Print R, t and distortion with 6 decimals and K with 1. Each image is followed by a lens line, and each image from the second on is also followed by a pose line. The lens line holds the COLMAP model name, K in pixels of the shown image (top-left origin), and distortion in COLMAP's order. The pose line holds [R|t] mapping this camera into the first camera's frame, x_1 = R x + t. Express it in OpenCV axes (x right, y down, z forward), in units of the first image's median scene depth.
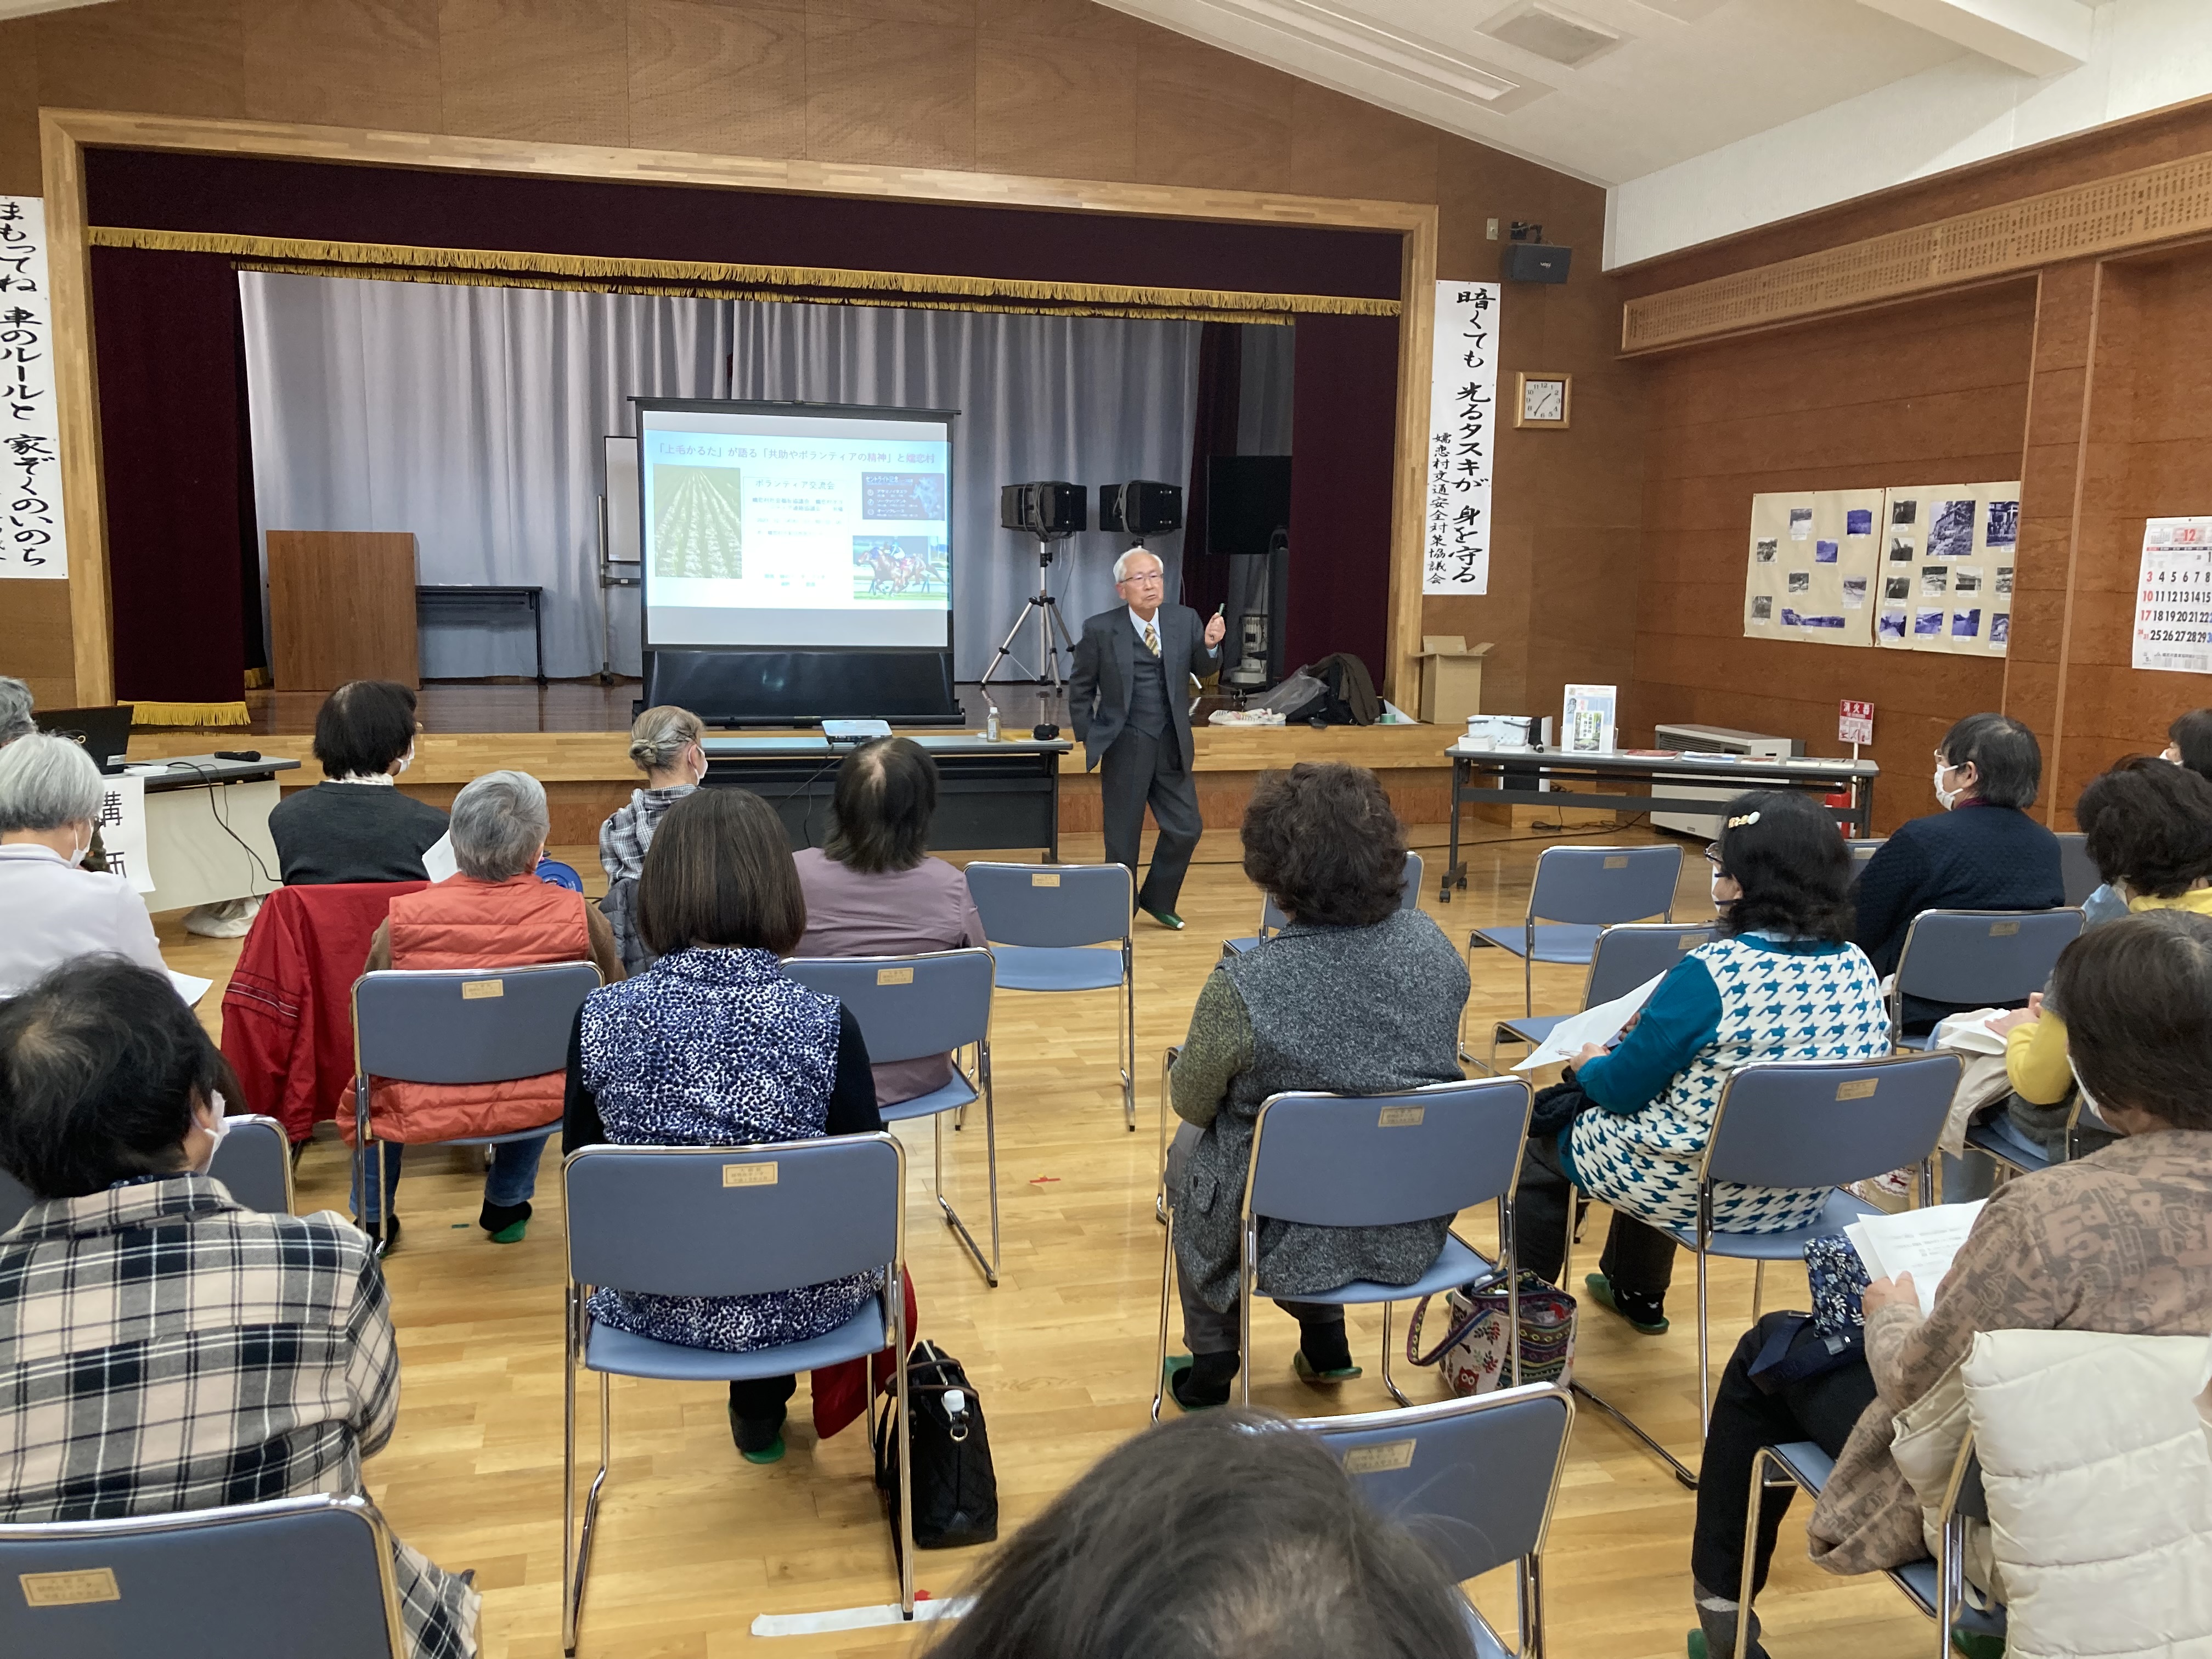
lens RADIAL K [[1862.1, 0, 1085.3], [0, 1862.1, 813.4], [0, 0, 1]] dist [0.006396, 0.012588]
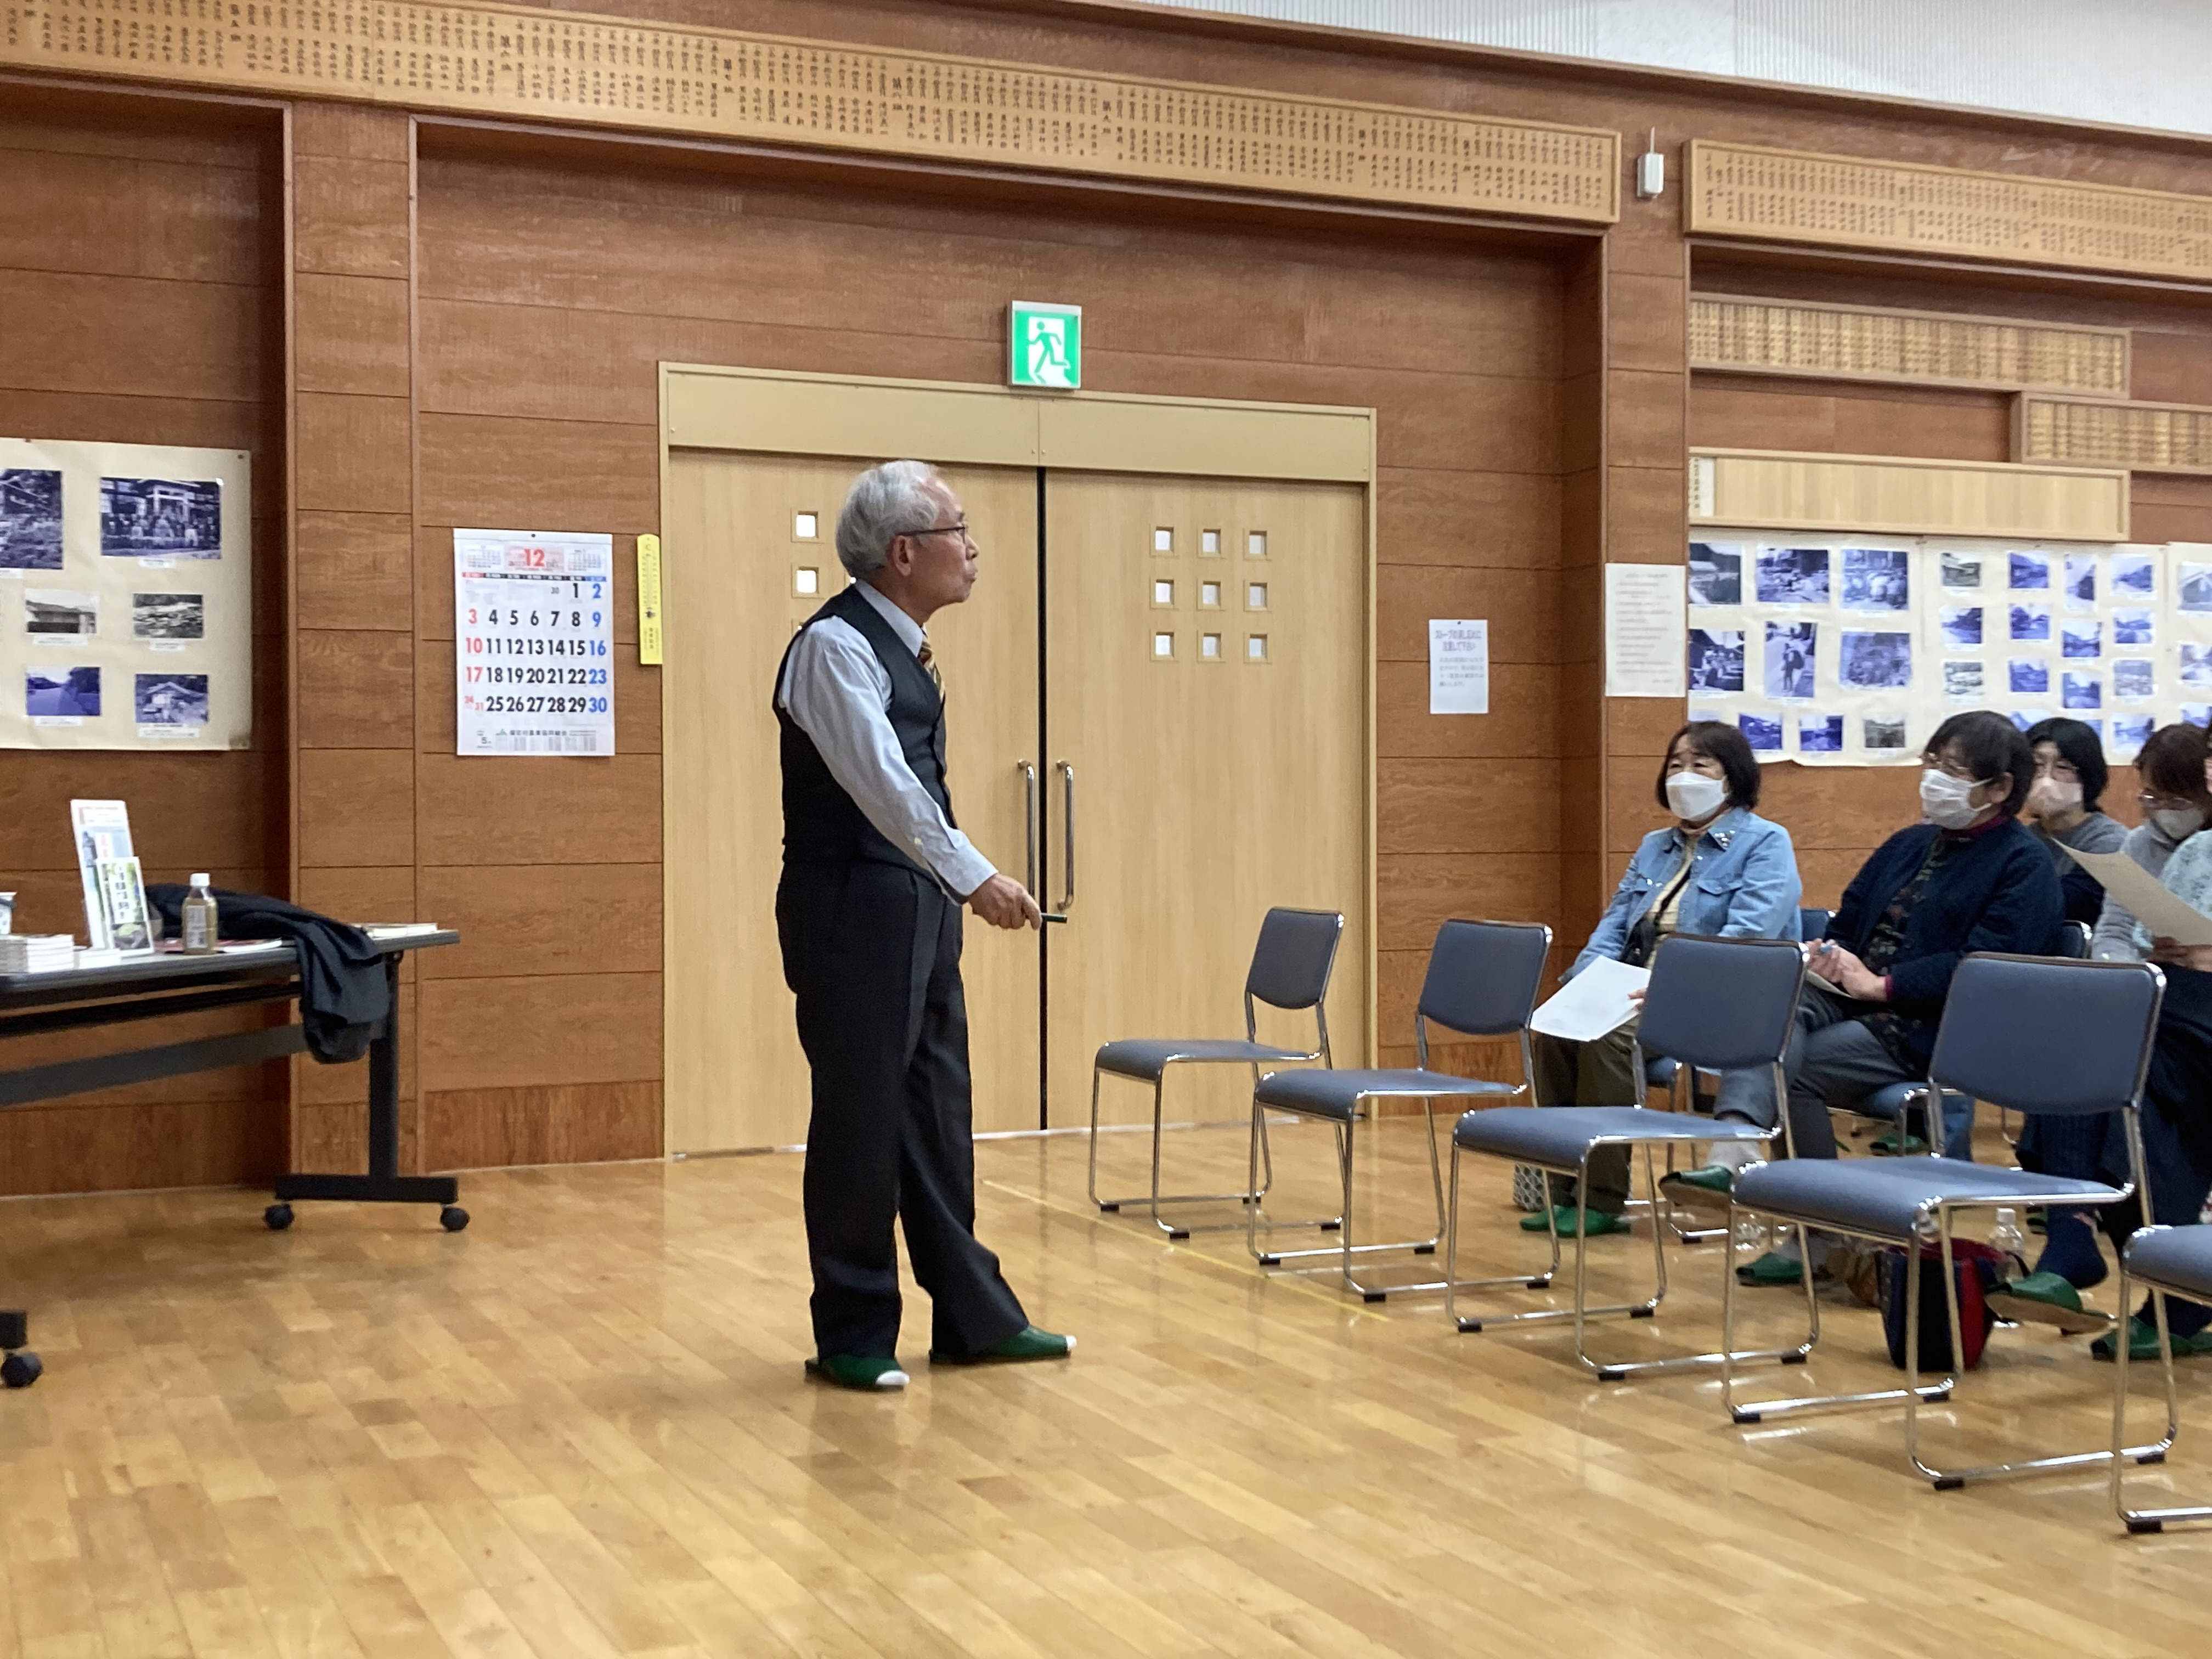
lens RADIAL K [[2818.6, 0, 1101.0], [0, 2818.6, 818.9], [0, 0, 1]] dist [0.138389, 0.000000]
pose [[-0.150506, -0.015889, 0.988481, -0.338346], [0.133996, 0.990316, 0.036321, -0.045660], [-0.979486, 0.137919, -0.146920, 0.689370]]
